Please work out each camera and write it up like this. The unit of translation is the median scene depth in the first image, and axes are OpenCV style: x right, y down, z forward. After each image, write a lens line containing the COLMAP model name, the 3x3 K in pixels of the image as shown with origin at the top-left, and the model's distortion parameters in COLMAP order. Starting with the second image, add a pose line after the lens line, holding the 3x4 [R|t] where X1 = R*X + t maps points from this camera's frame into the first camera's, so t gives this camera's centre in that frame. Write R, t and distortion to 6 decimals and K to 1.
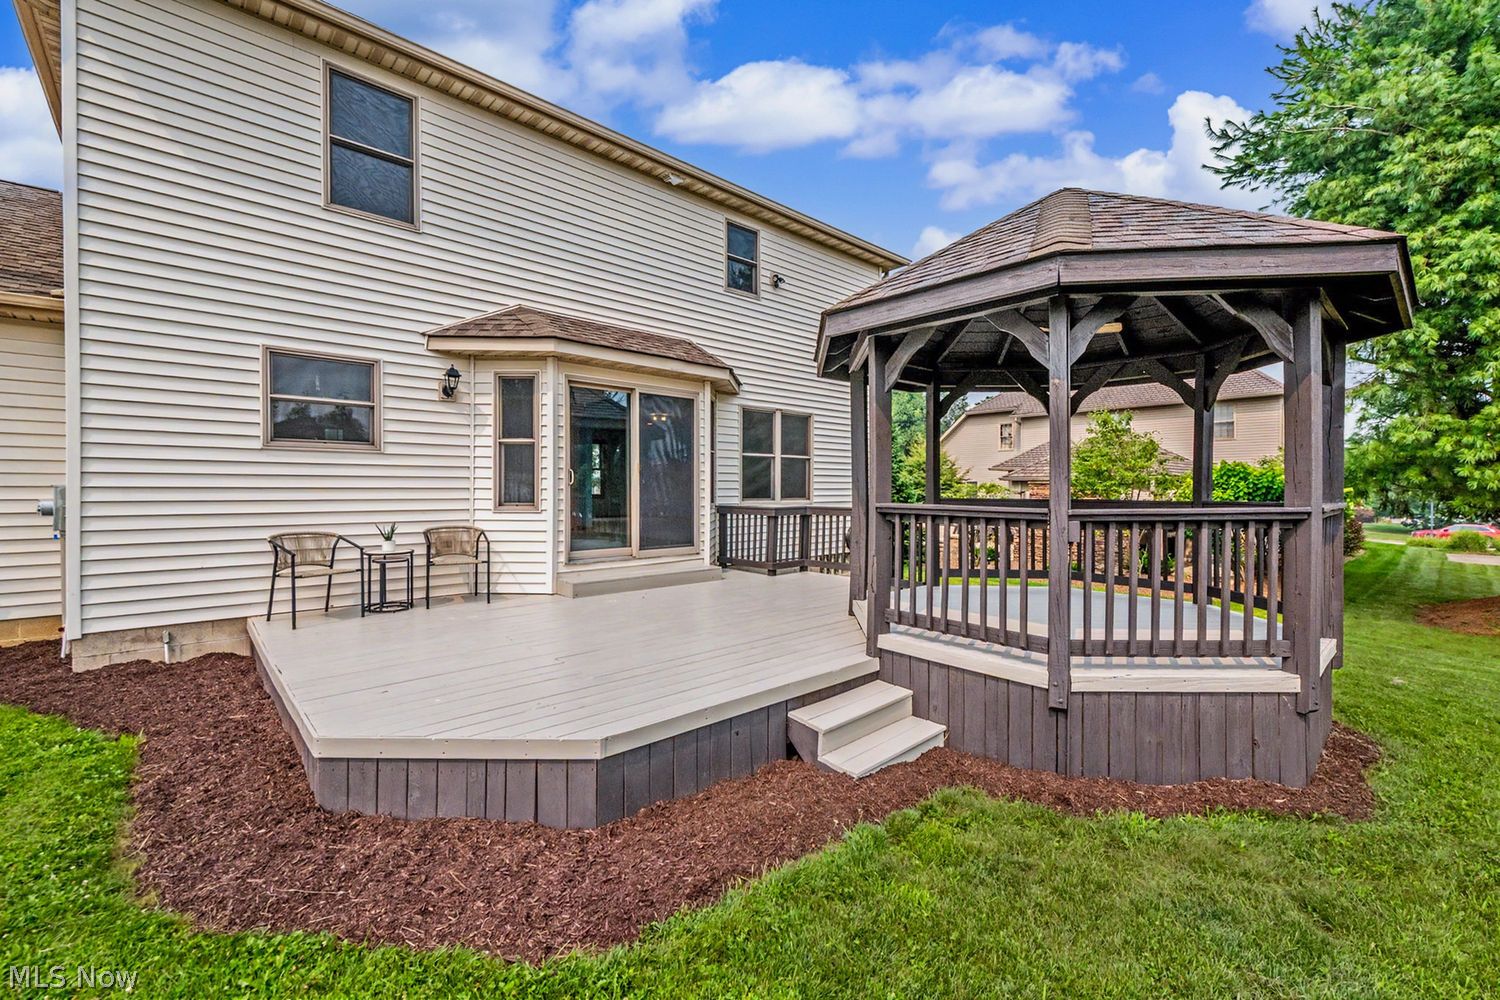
lens RADIAL K [[623.9, 0, 771.9], [0, 623.9, 492.5], [0, 0, 1]] dist [0.000135, -0.000133]
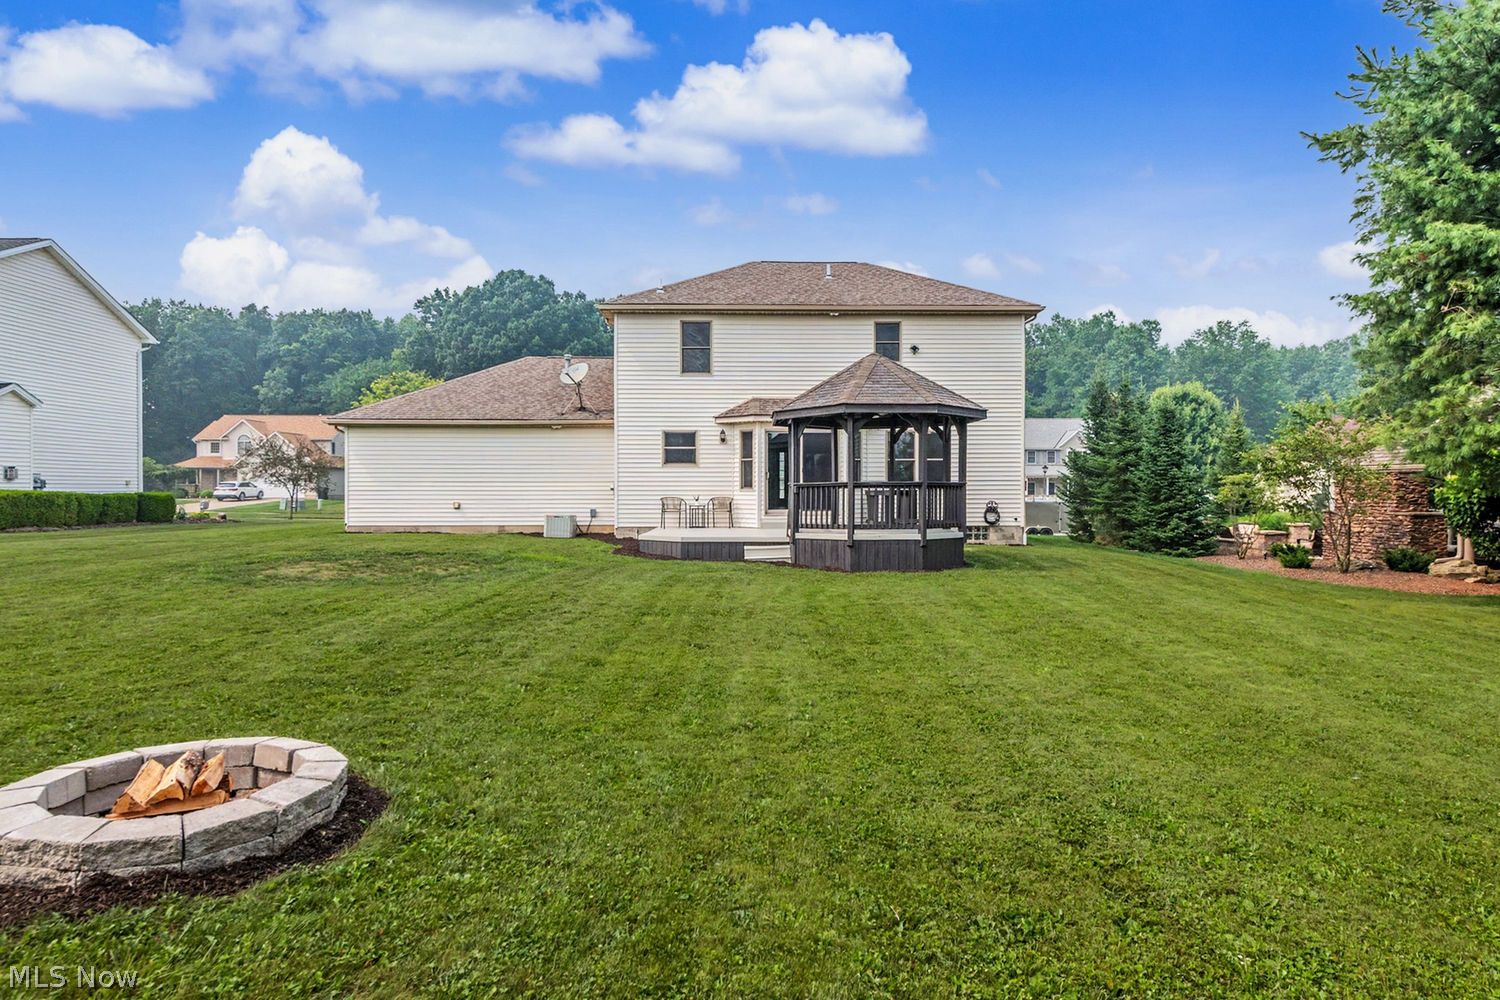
lens RADIAL K [[850.4, 0, 750.0], [0, 850.4, 500.0], [0, 0, 1]] dist [0.015356, 0.000013]
pose [[0.737696, -0.002667, -0.675128, 1.615200], [-0.000747, 0.999988, -0.004766, 0.074827], [0.675133, 0.004020, 0.737685, -1.215818]]
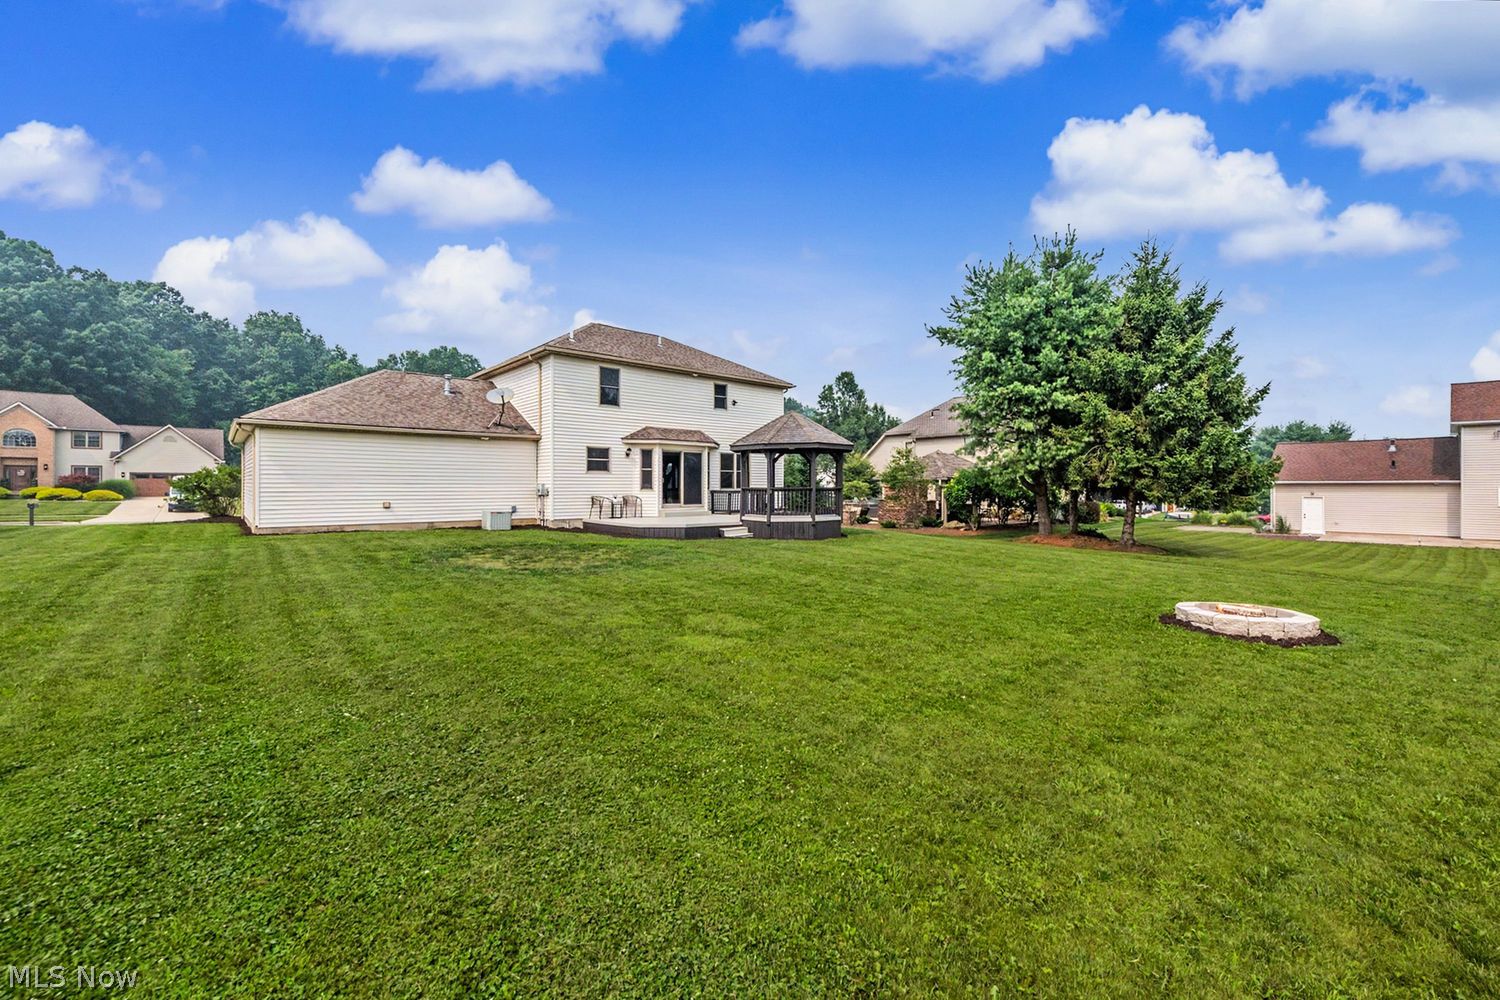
lens RADIAL K [[598.2, 0, 758.7], [0, 598.2, 473.7], [0, 0, 1]] dist [-0.000917, 0.000162]
pose [[0.999265, -0.003917, -0.038139, 0.277575], [0.002914, 0.999650, -0.026312, 0.021910], [0.038229, 0.026182, 0.998926, -1.997631]]
